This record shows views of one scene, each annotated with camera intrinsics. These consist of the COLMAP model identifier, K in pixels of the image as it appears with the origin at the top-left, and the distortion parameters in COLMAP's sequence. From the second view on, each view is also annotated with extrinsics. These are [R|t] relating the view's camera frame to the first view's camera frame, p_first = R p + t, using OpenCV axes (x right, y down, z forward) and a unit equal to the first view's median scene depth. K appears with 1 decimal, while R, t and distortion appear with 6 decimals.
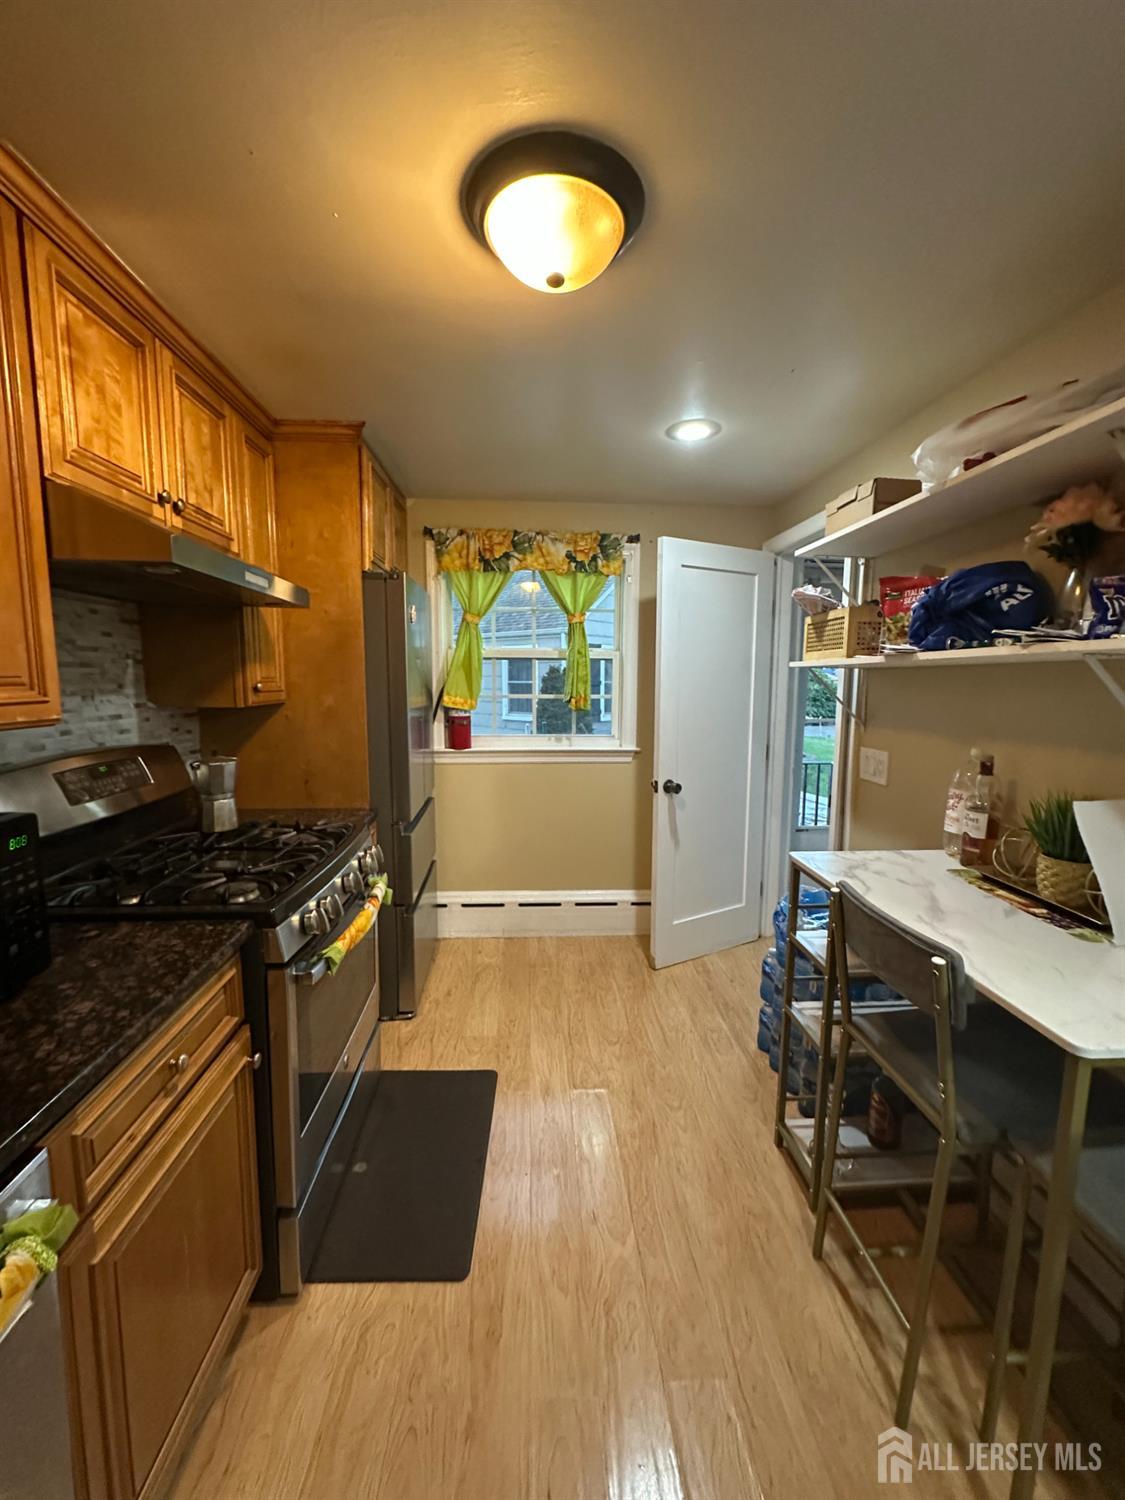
lens RADIAL K [[599.6, 0, 561.1], [0, 599.6, 746.3], [0, 0, 1]] dist [-0.003167, -0.001120]
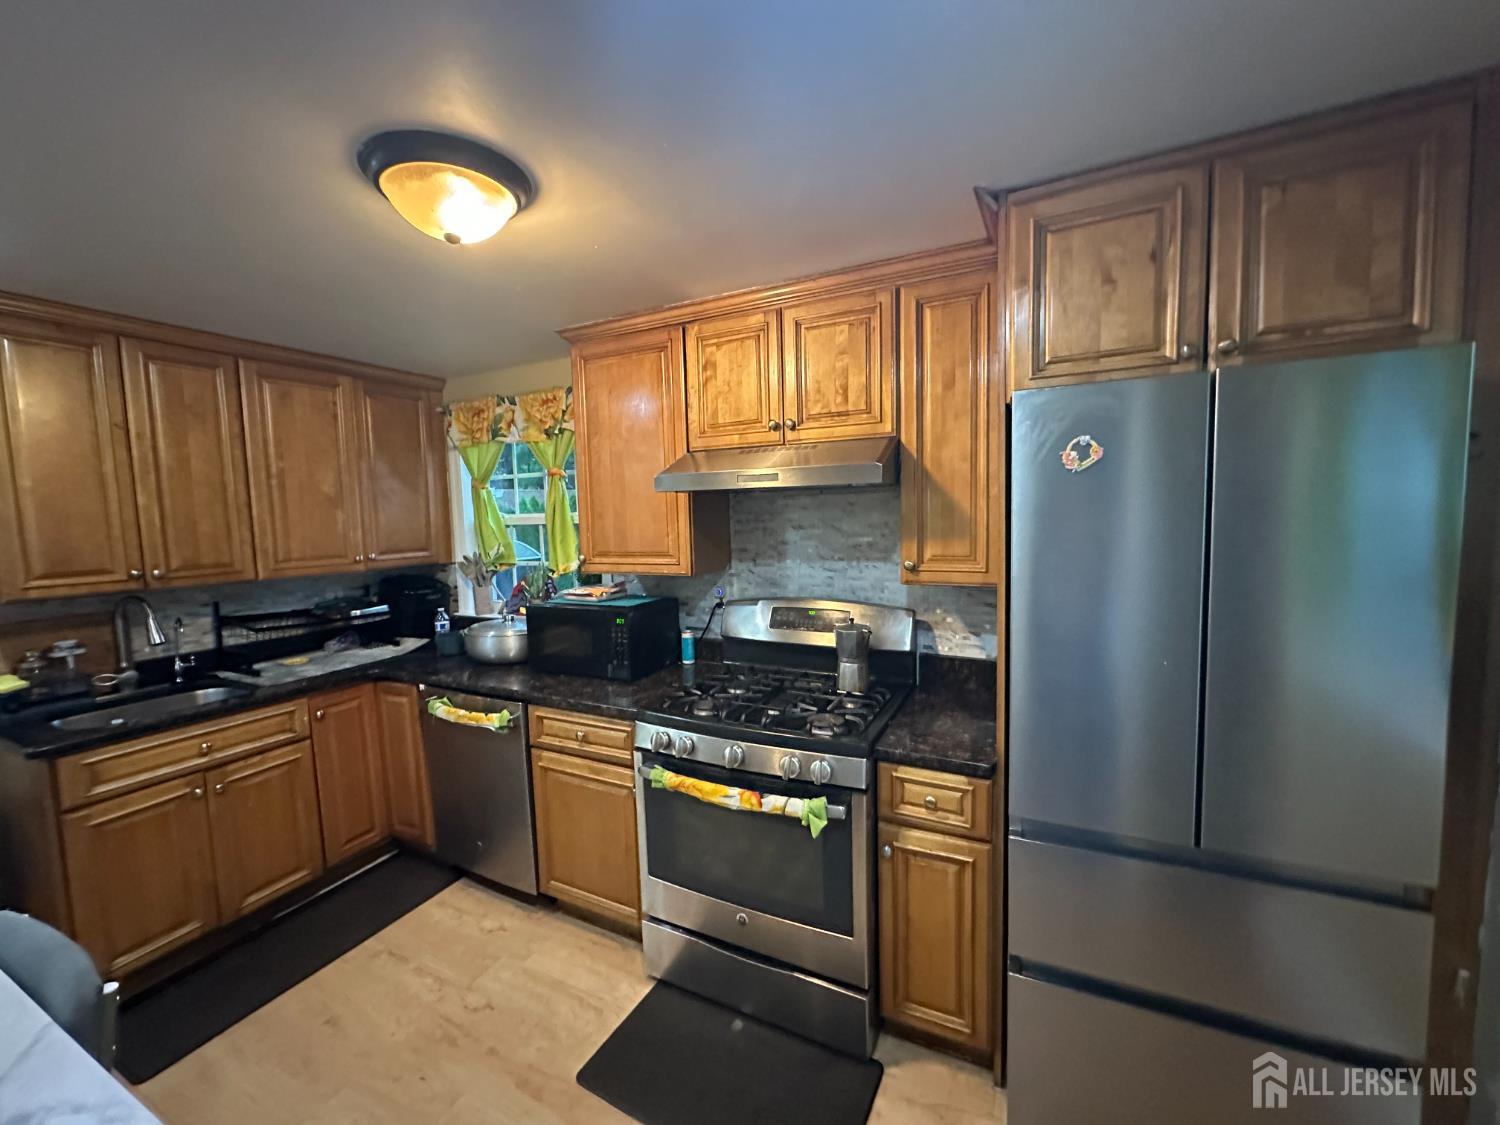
lens RADIAL K [[599.6, 0, 748.0], [0, 599.6, 559.4], [0, 0, 1]] dist [-0.003167, -0.001120]
pose [[-0.502931, 0.079604, -0.860653, 0.527947], [-0.078212, 0.987473, 0.137038, -0.266576], [0.860781, 0.136234, -0.490405, 1.510473]]
